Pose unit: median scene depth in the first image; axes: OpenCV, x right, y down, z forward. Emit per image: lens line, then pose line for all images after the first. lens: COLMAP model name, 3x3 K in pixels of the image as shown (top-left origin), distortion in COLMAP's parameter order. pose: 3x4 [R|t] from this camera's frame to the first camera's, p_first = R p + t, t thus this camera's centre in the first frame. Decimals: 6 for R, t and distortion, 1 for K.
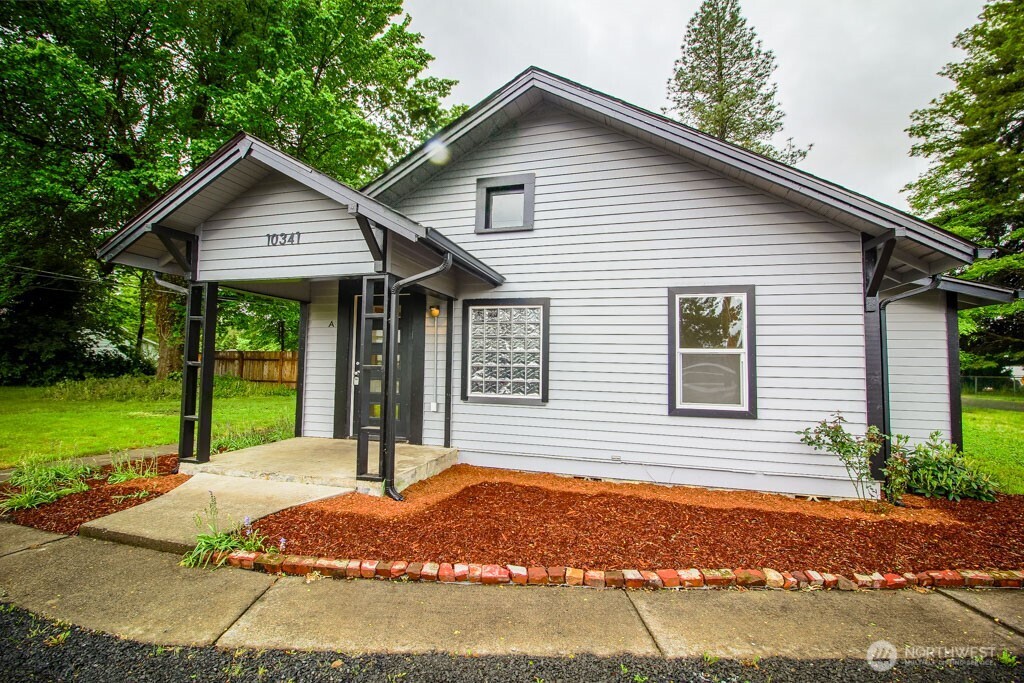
lens RADIAL K [[476.0, 0, 510.7], [0, 476.0, 334.6], [0, 0, 1]] dist [-0.012332, -0.000508]
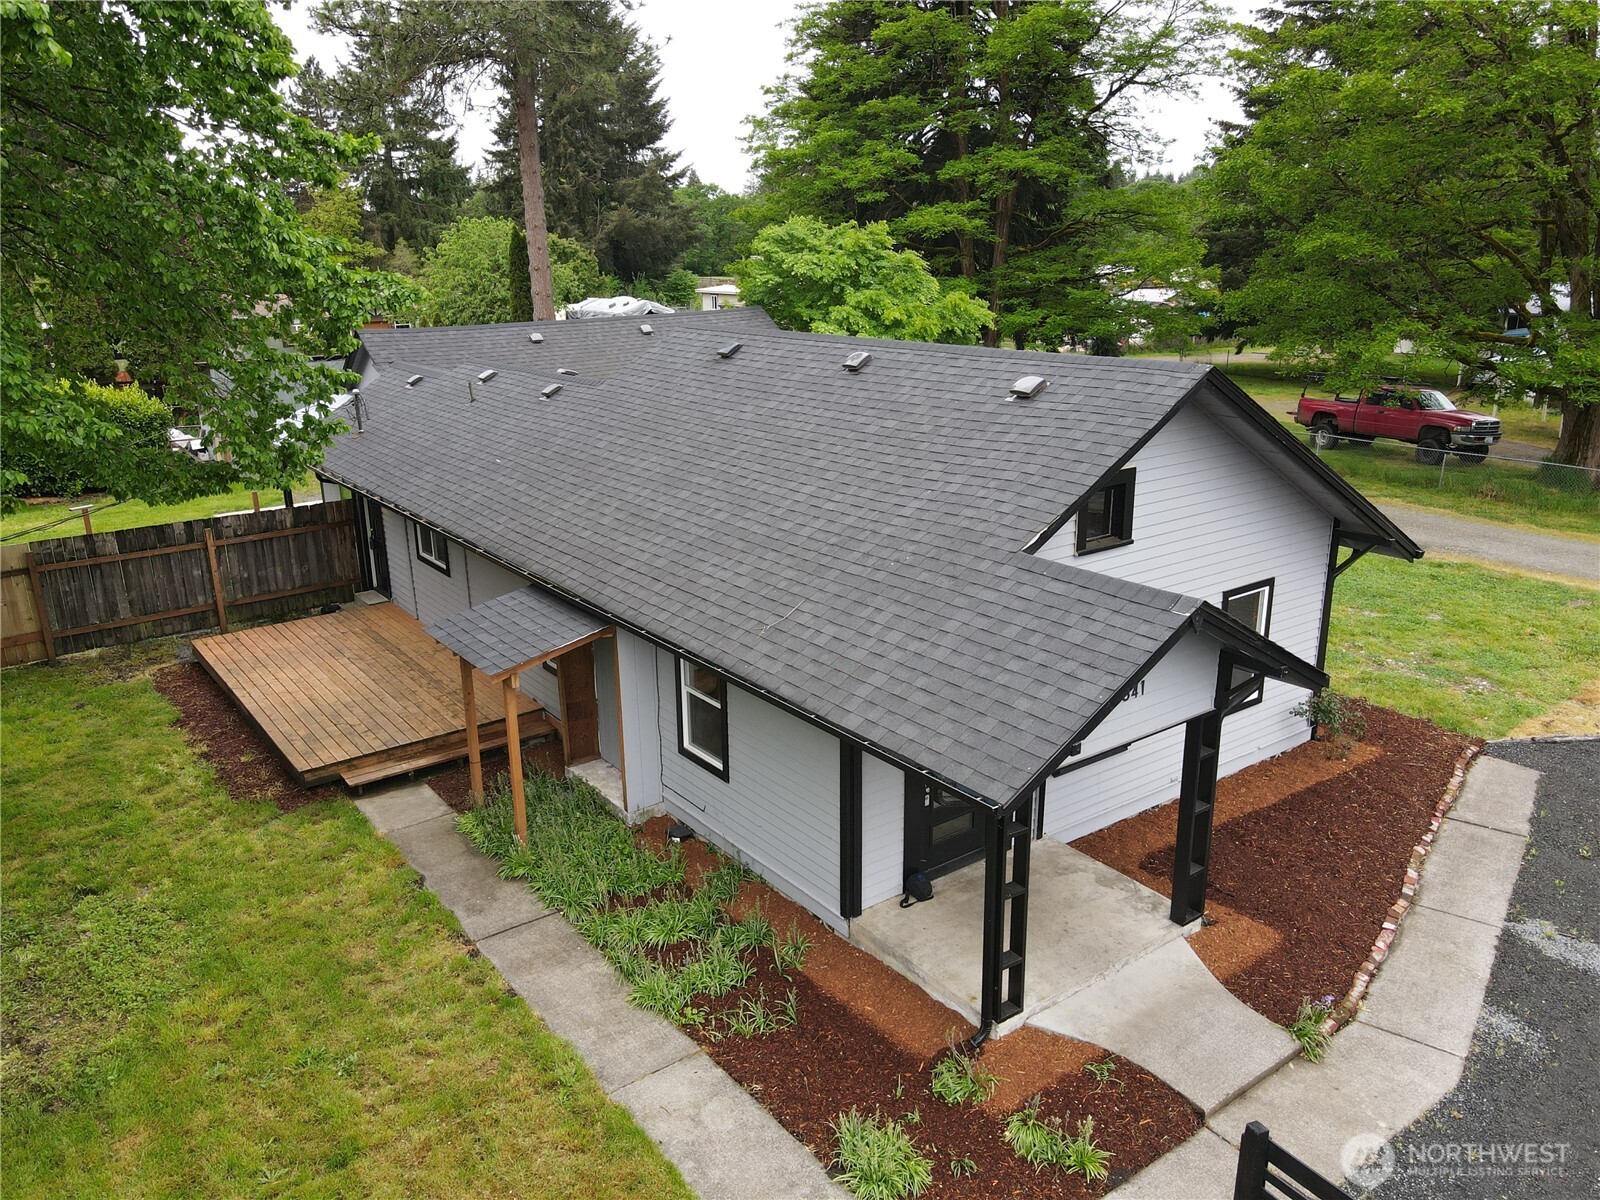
lens RADIAL K [[1193.6, 0, 790.3], [0, 1193.6, 574.2], [0, 0, 1]] dist [0.006733, 0.002904]
pose [[0.618844, -0.234857, 0.749583, -1.958428], [-0.024489, 0.948025, 0.317251, -0.866833], [-0.785132, -0.214685, 0.580928, 0.341899]]
